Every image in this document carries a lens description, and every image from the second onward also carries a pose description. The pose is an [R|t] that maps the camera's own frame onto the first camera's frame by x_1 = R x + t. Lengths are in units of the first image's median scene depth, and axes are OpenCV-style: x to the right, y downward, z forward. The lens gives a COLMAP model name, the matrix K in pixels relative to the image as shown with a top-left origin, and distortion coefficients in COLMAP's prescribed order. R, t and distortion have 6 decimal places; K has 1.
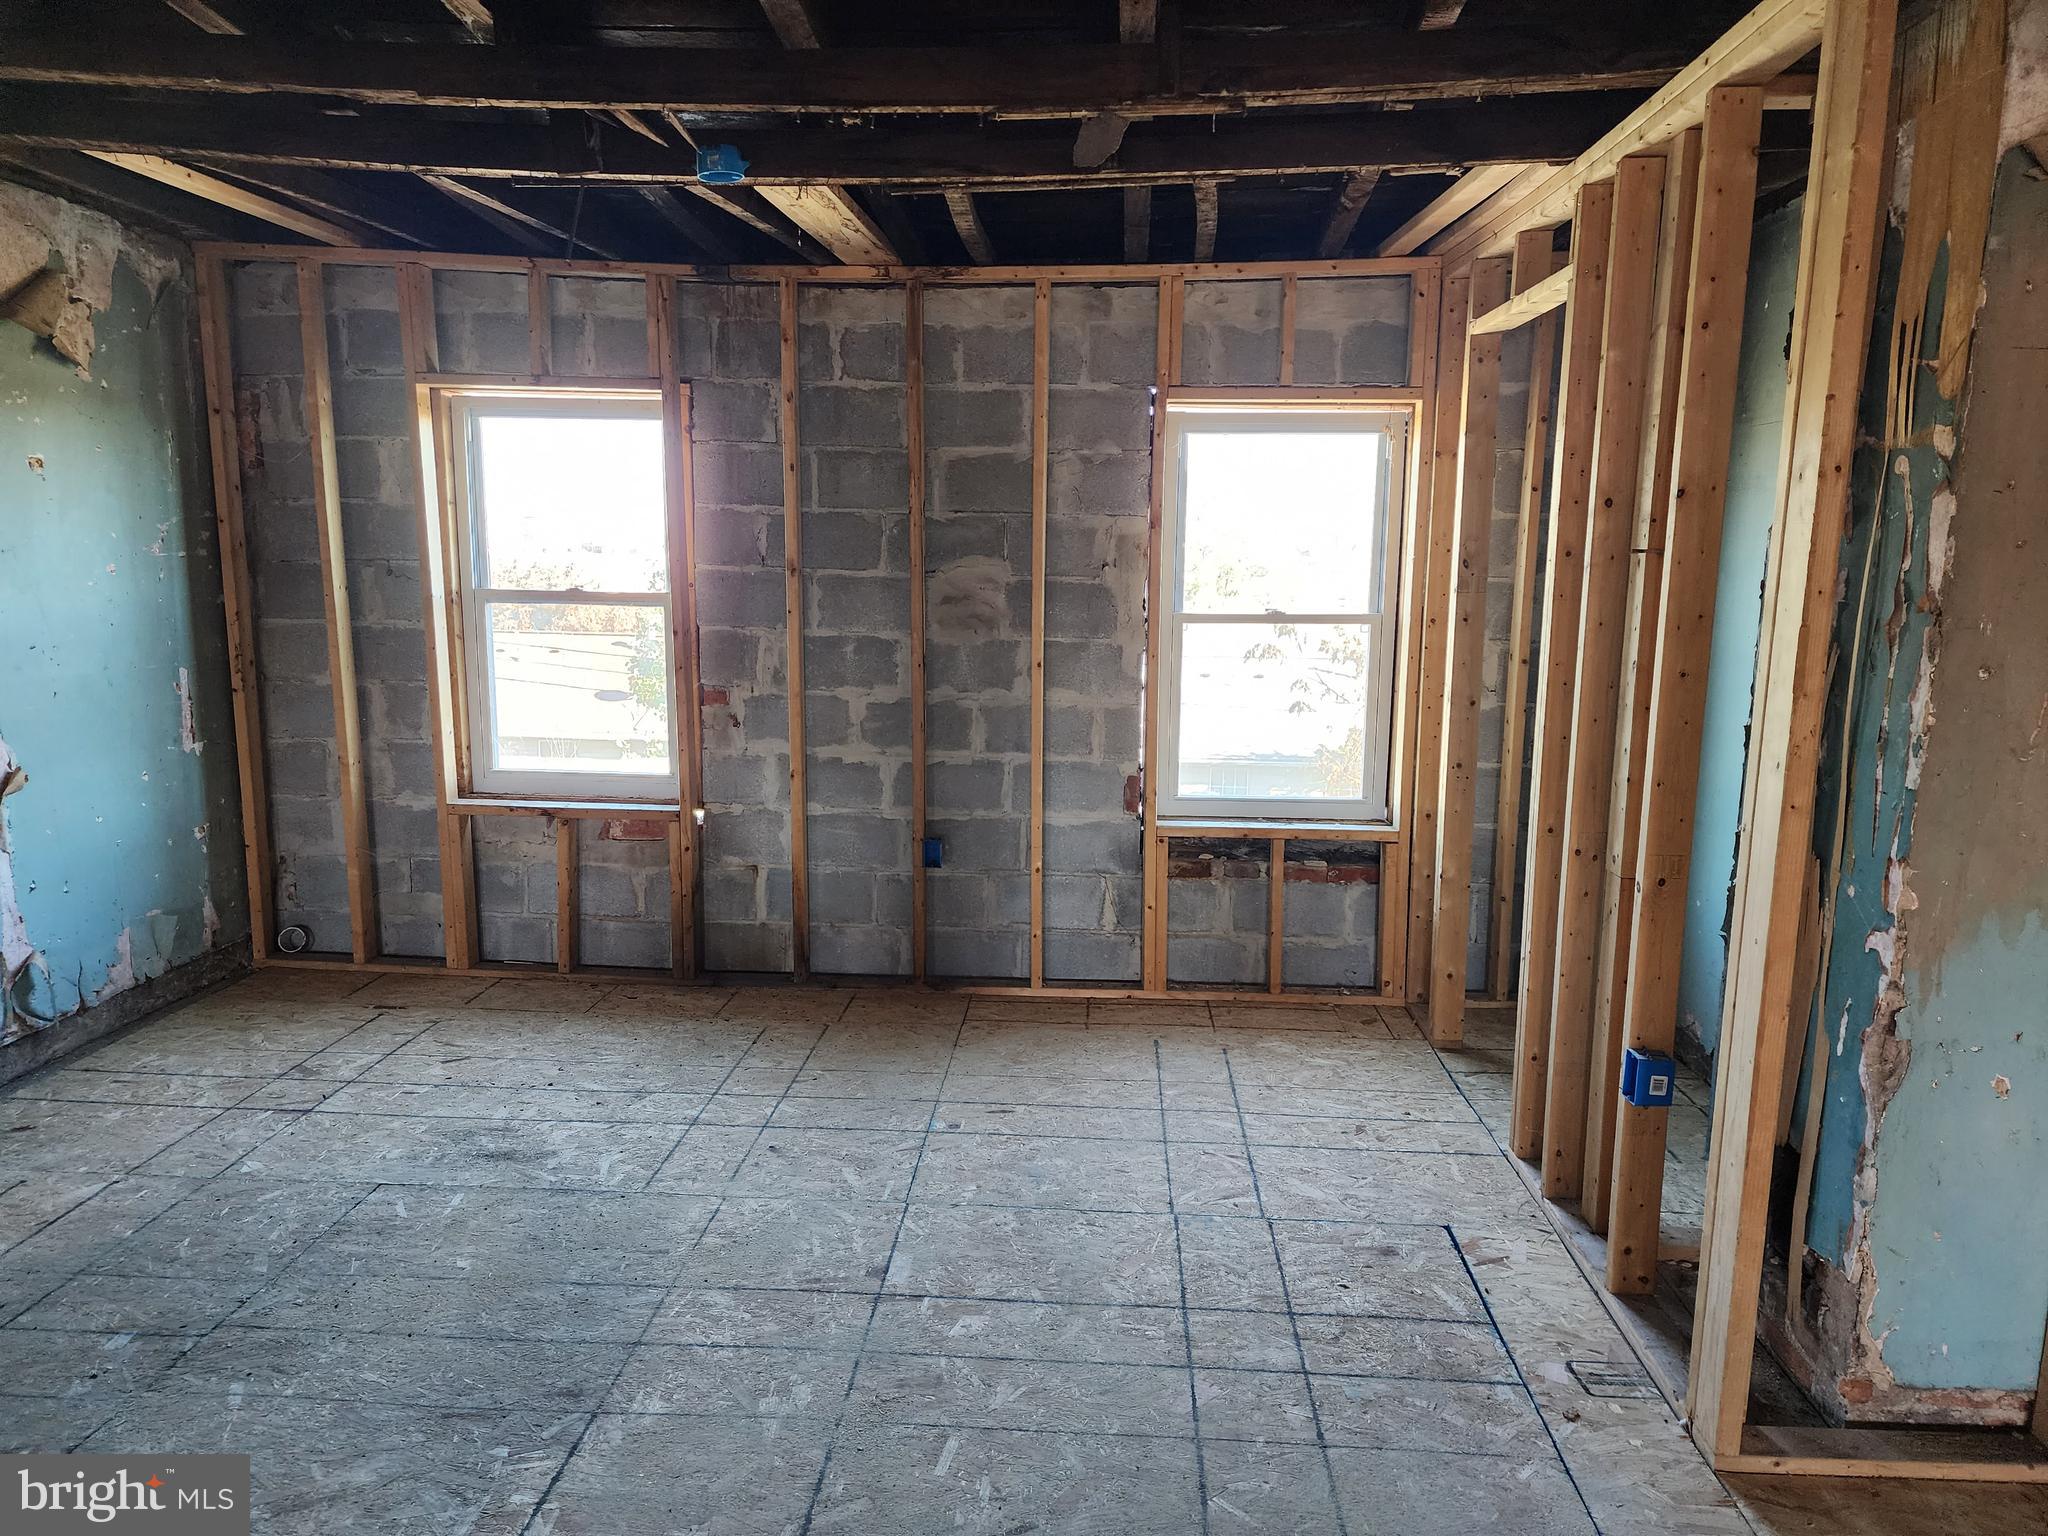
lens RADIAL K [[1362.1, 0, 1017.5], [0, 1362.1, 784.8], [0, 0, 1]] dist [0.116539, -0.135661]
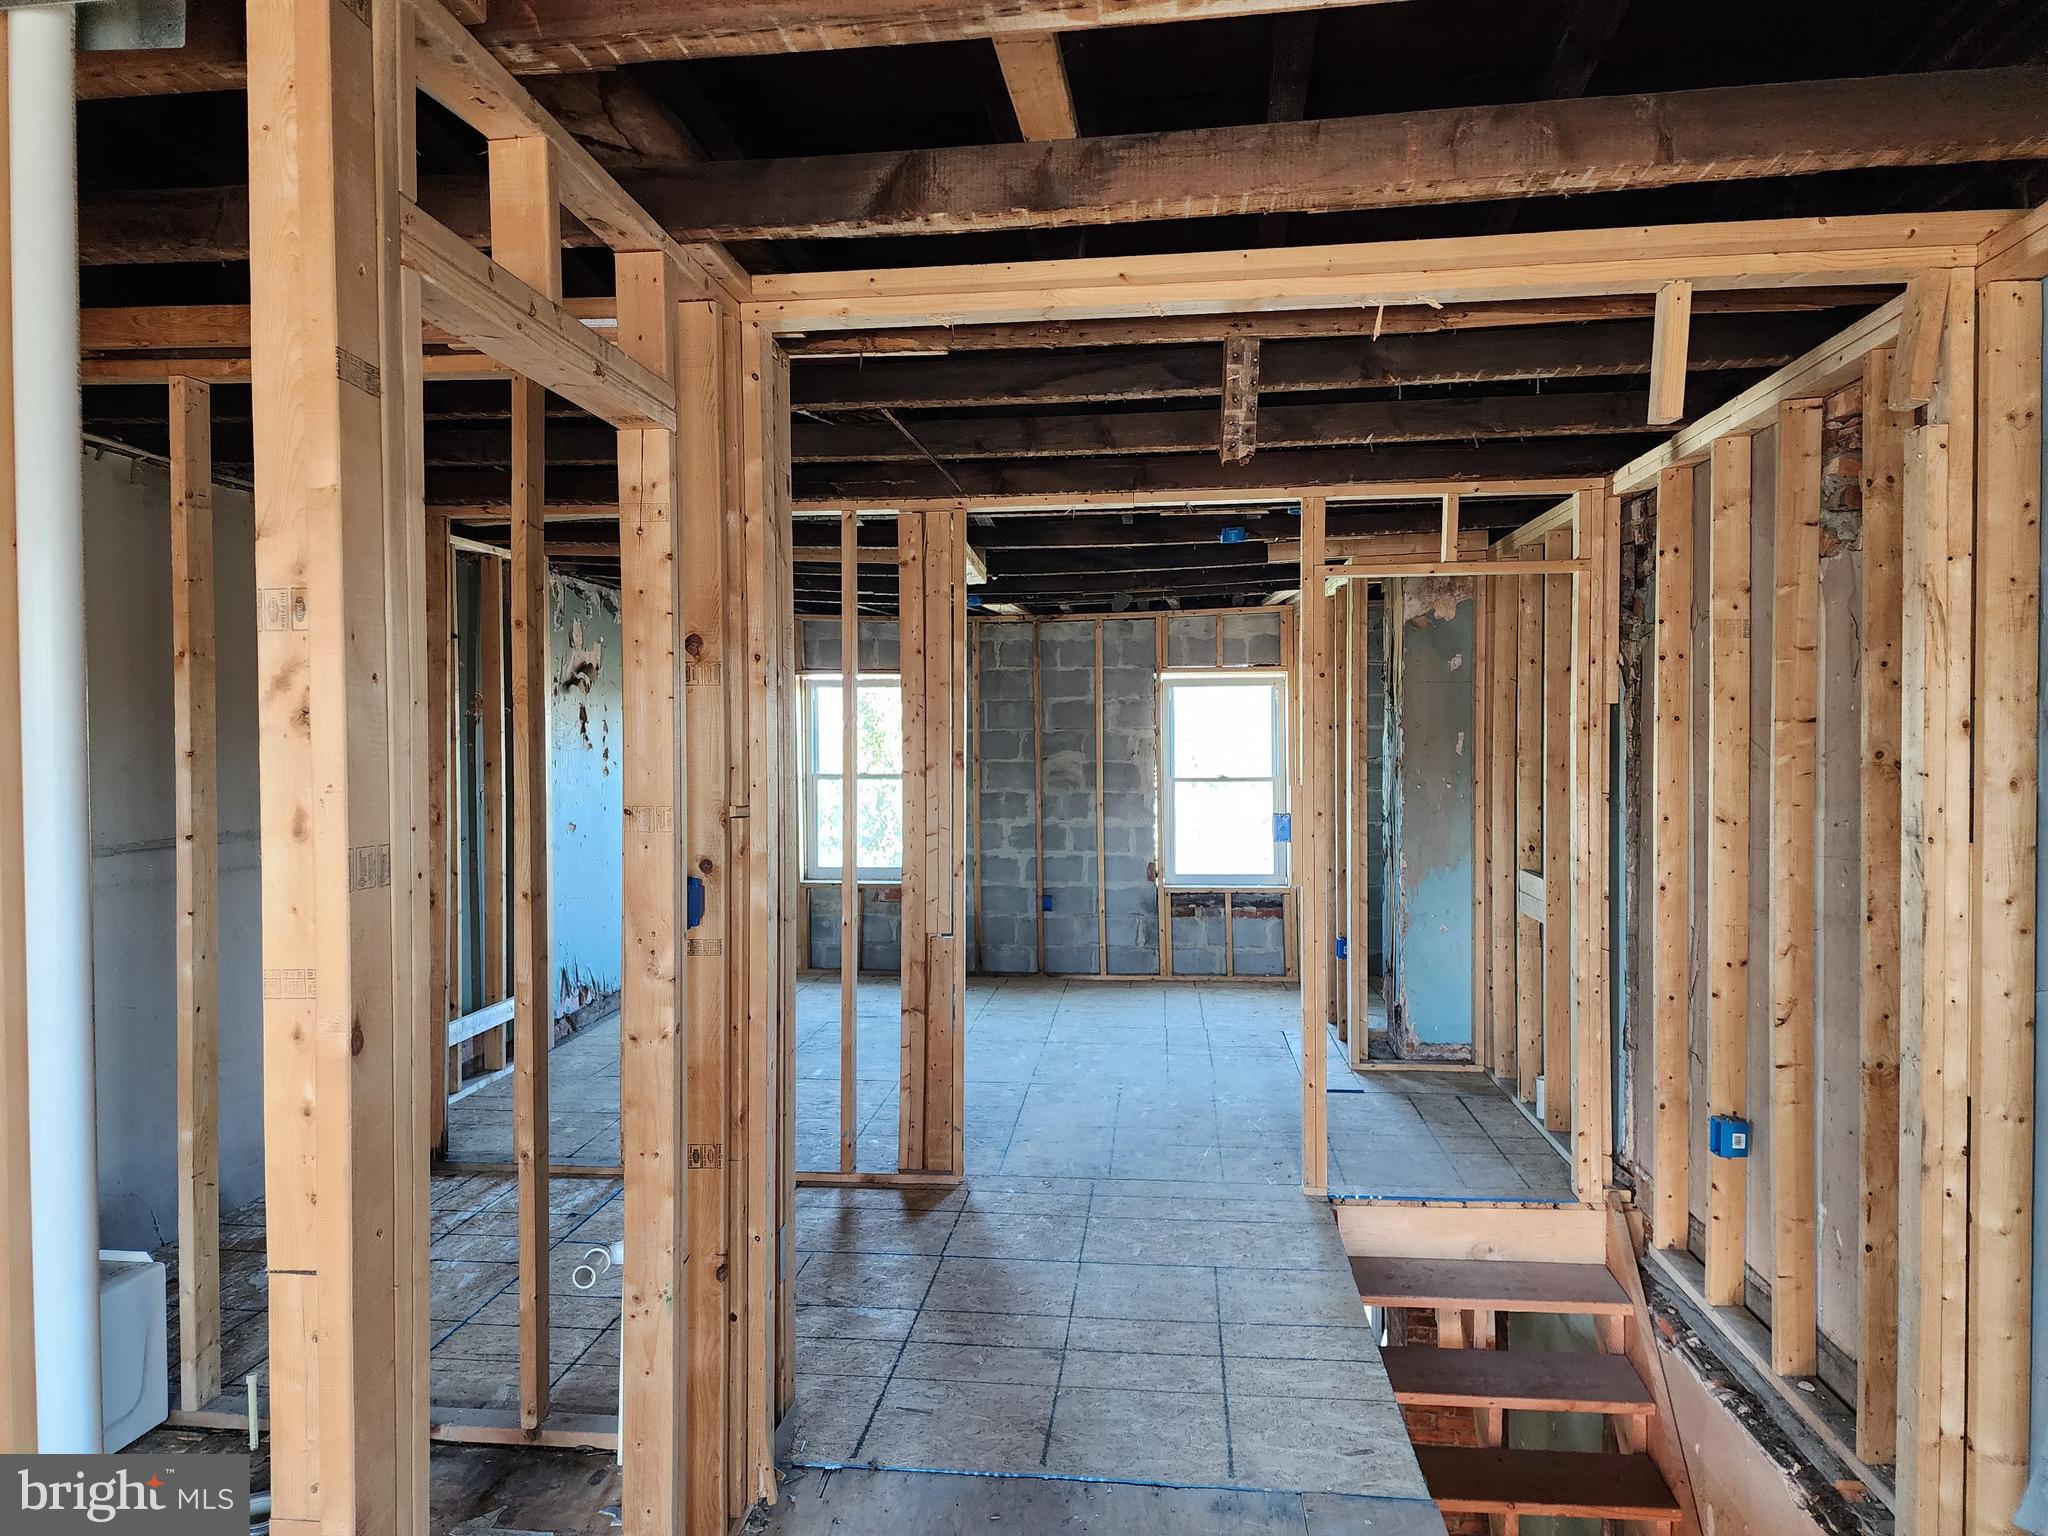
lens RADIAL K [[1362.1, 0, 1017.5], [0, 1362.1, 784.8], [0, 0, 1]] dist [0.116539, -0.135661]
pose [[0.998769, -0.018681, -0.045943, -0.012765], [0.012447, 0.991116, -0.132415, 0.138619], [0.048008, 0.131680, 0.990129, -0.928547]]
